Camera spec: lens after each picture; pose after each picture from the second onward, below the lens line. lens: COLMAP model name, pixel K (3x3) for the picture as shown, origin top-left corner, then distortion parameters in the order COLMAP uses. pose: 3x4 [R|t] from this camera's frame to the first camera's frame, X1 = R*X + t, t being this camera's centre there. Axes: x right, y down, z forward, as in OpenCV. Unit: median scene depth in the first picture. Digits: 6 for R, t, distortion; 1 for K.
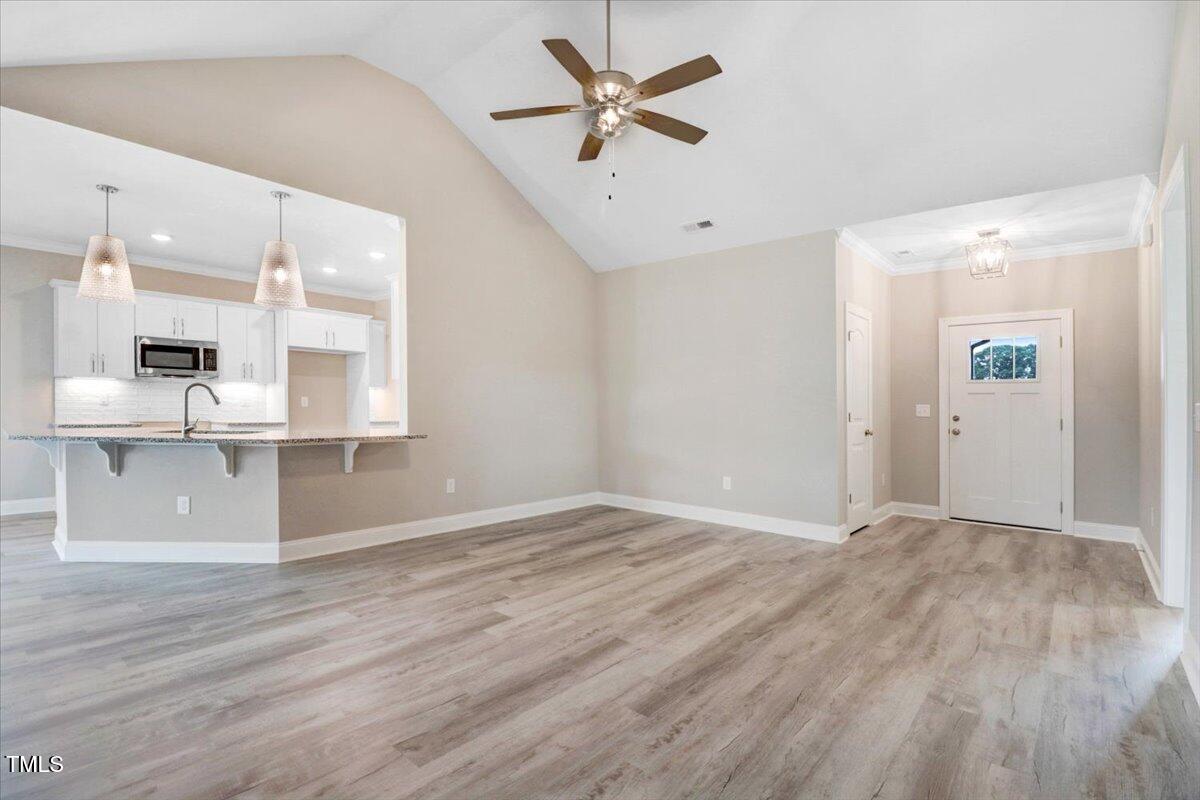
lens RADIAL K [[553.0, 0, 601.1], [0, 553.0, 415.4], [0, 0, 1]] dist [0.003509, -0.013691]
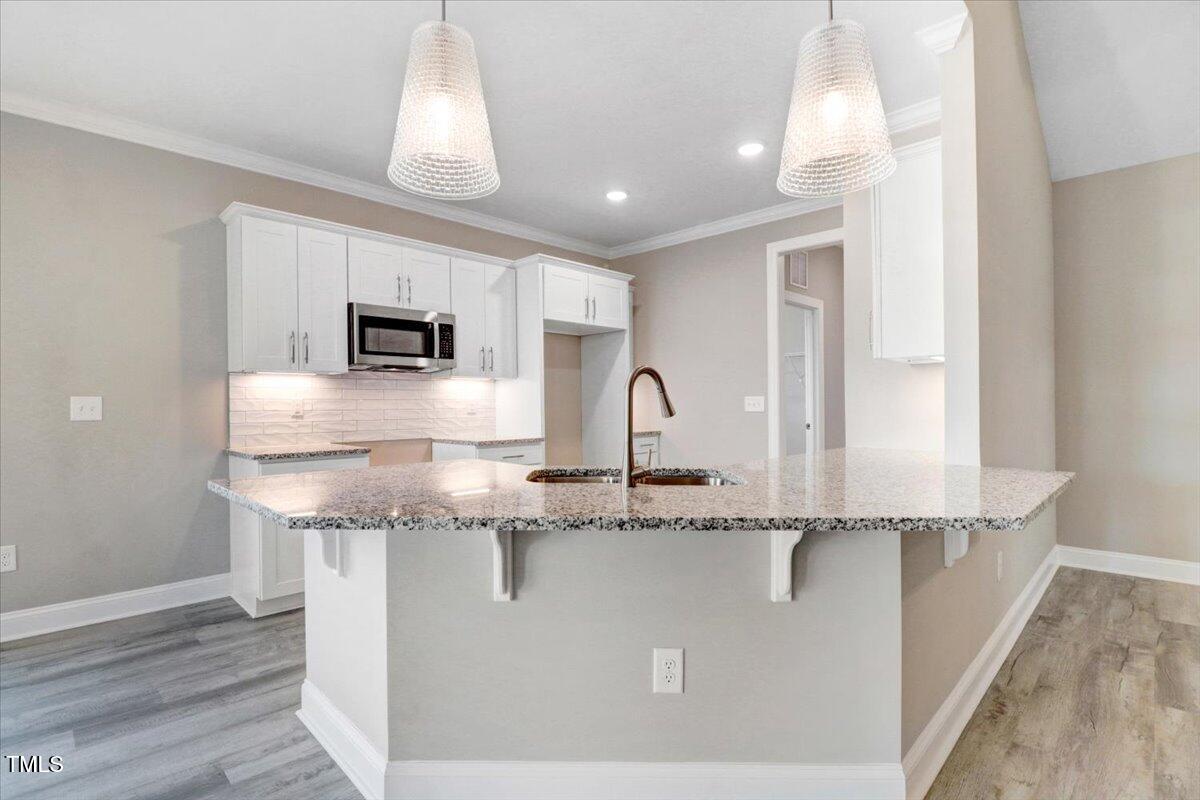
lens RADIAL K [[575.5, 0, 597.5], [0, 575.5, 403.9], [0, 0, 1]] dist [0.004429, -0.018047]
pose [[0.996240, -0.018628, -0.084605, -0.722824], [0.017278, 0.999712, -0.016662, -0.023783], [0.084891, 0.015138, 0.996275, 0.540682]]
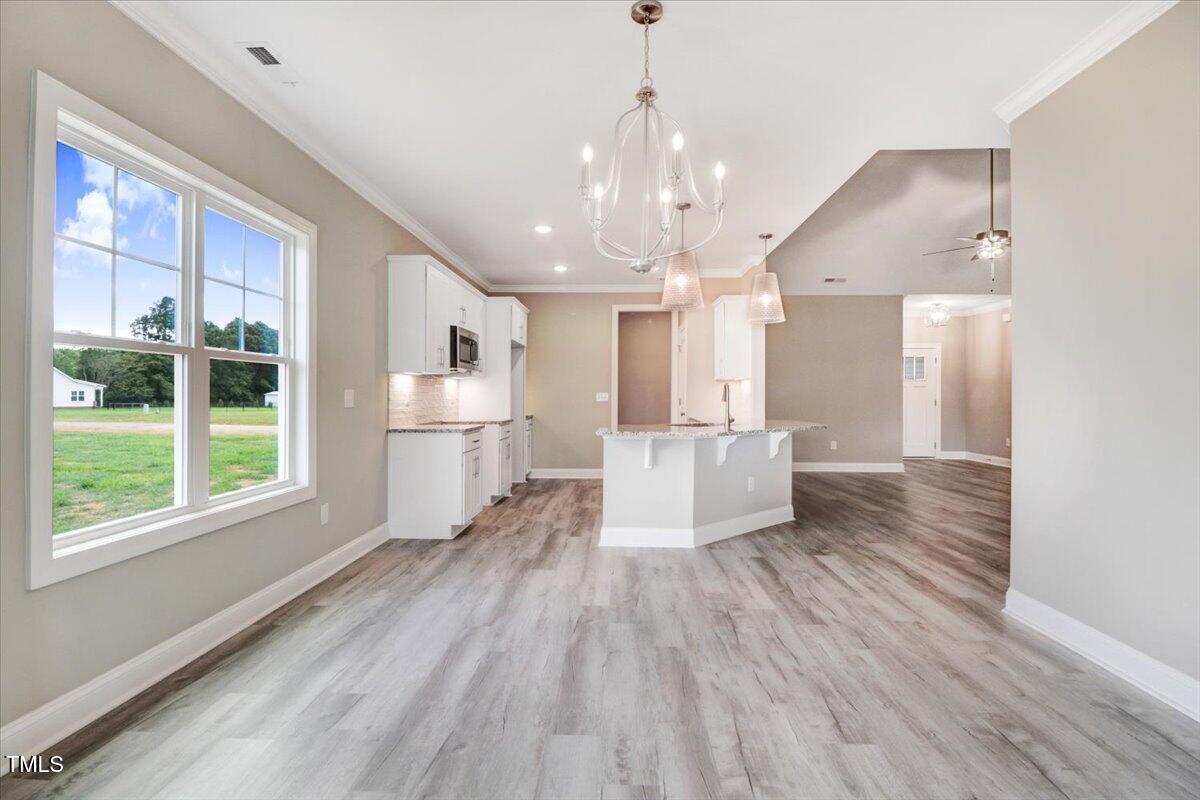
lens RADIAL K [[553.0, 0, 601.1], [0, 553.0, 415.4], [0, 0, 1]] dist [0.003509, -0.013691]
pose [[0.787365, -0.035686, 0.615453, -1.653083], [0.020600, 0.999289, 0.031588, -0.034011], [-0.616143, -0.012193, 0.787540, 0.226593]]
